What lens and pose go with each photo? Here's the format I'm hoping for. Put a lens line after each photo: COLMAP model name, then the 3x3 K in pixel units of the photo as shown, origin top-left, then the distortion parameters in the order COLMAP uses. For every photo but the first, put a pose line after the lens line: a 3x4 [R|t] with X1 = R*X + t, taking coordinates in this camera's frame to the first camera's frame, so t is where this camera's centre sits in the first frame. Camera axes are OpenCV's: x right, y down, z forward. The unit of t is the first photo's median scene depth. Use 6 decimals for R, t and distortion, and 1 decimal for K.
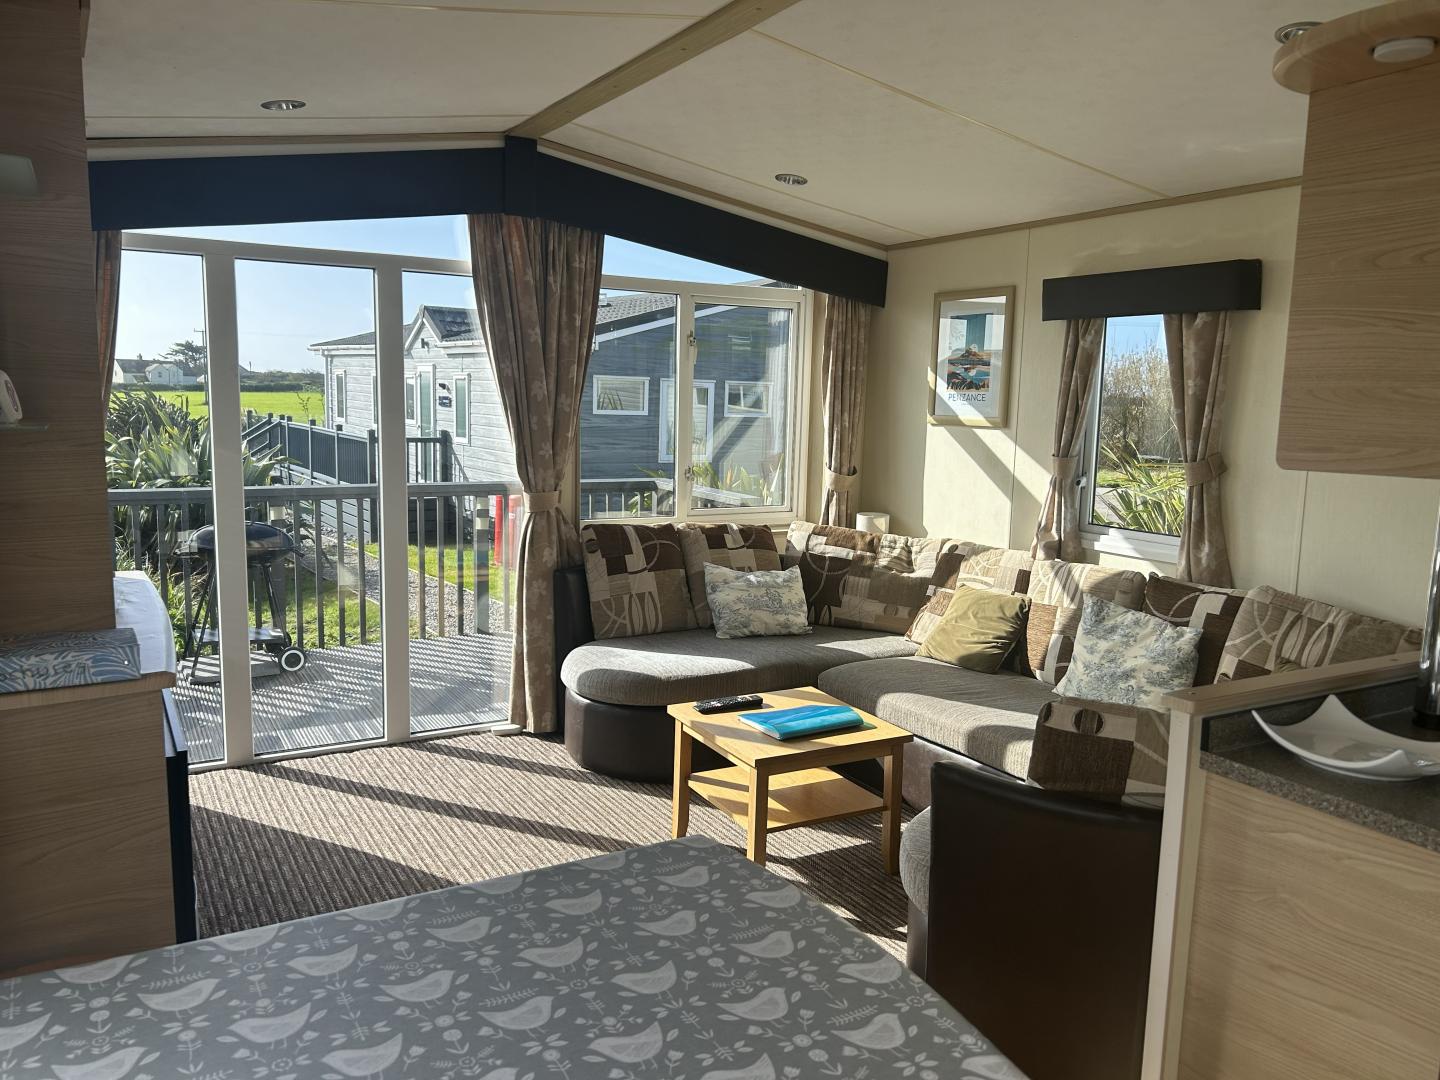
lens RADIAL K [[1080.4, 0, 709.0], [0, 1080.4, 544.3], [0, 0, 1]] dist [0.073035, -0.101268]
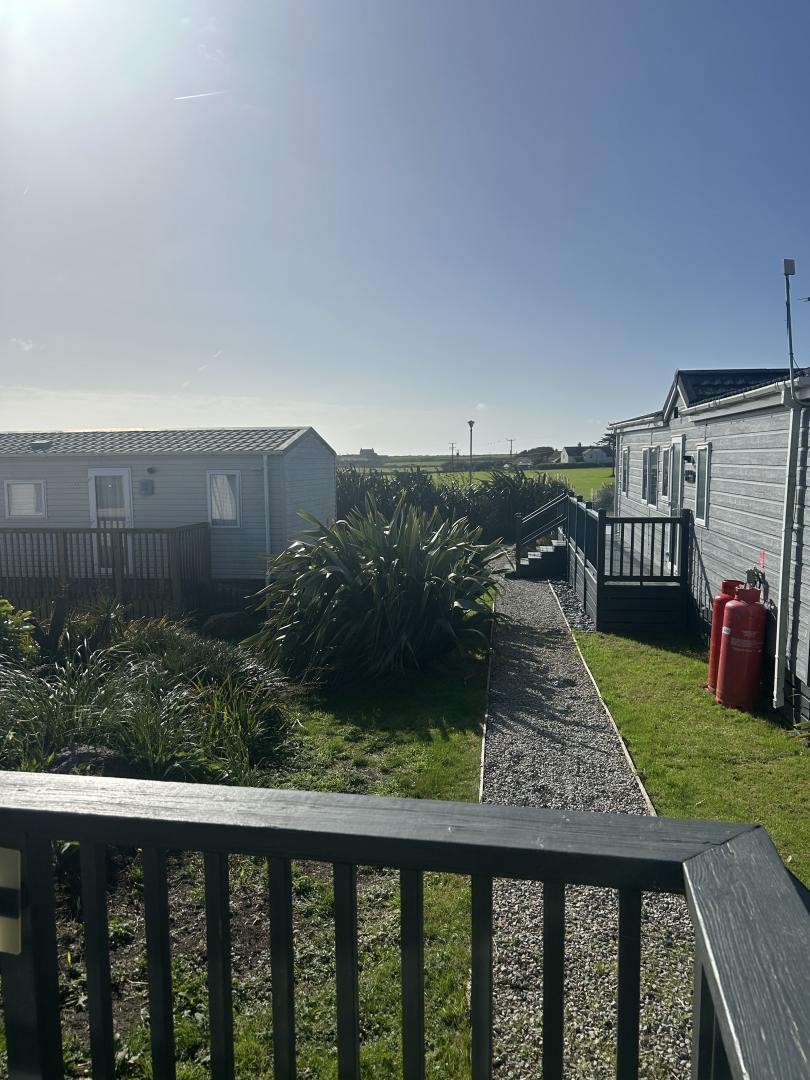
lens RADIAL K [[810.3, 0, 405.0], [0, 810.3, 540.0], [0, 0, 1]] dist [0.073035, -0.101268]
pose [[0.764082, 0.034845, -0.644177, 0.024761], [-0.065094, 0.997608, -0.023247, -0.187324], [0.641826, 0.059695, 0.764523, 1.322523]]
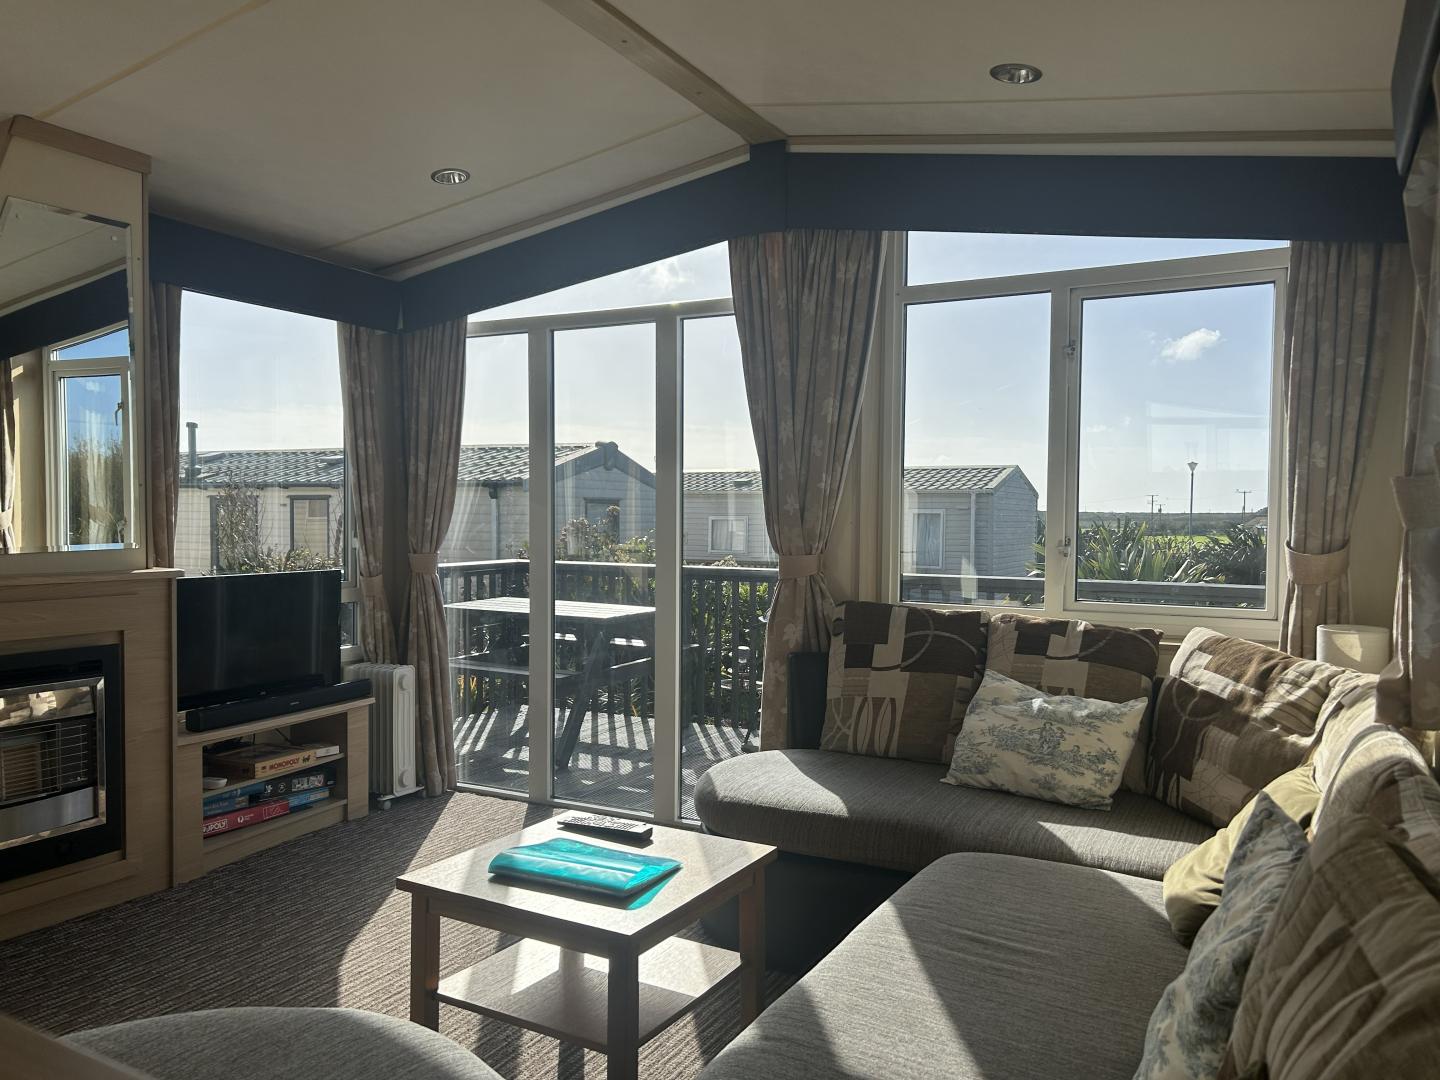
lens RADIAL K [[1080.4, 0, 709.0], [0, 1080.4, 544.3], [0, 0, 1]] dist [0.073035, -0.101268]
pose [[0.518957, 0.005299, -0.854784, 0.497053], [-0.117755, 0.990890, -0.065349, 0.003949], [0.846651, 0.134568, 0.514854, 0.511289]]
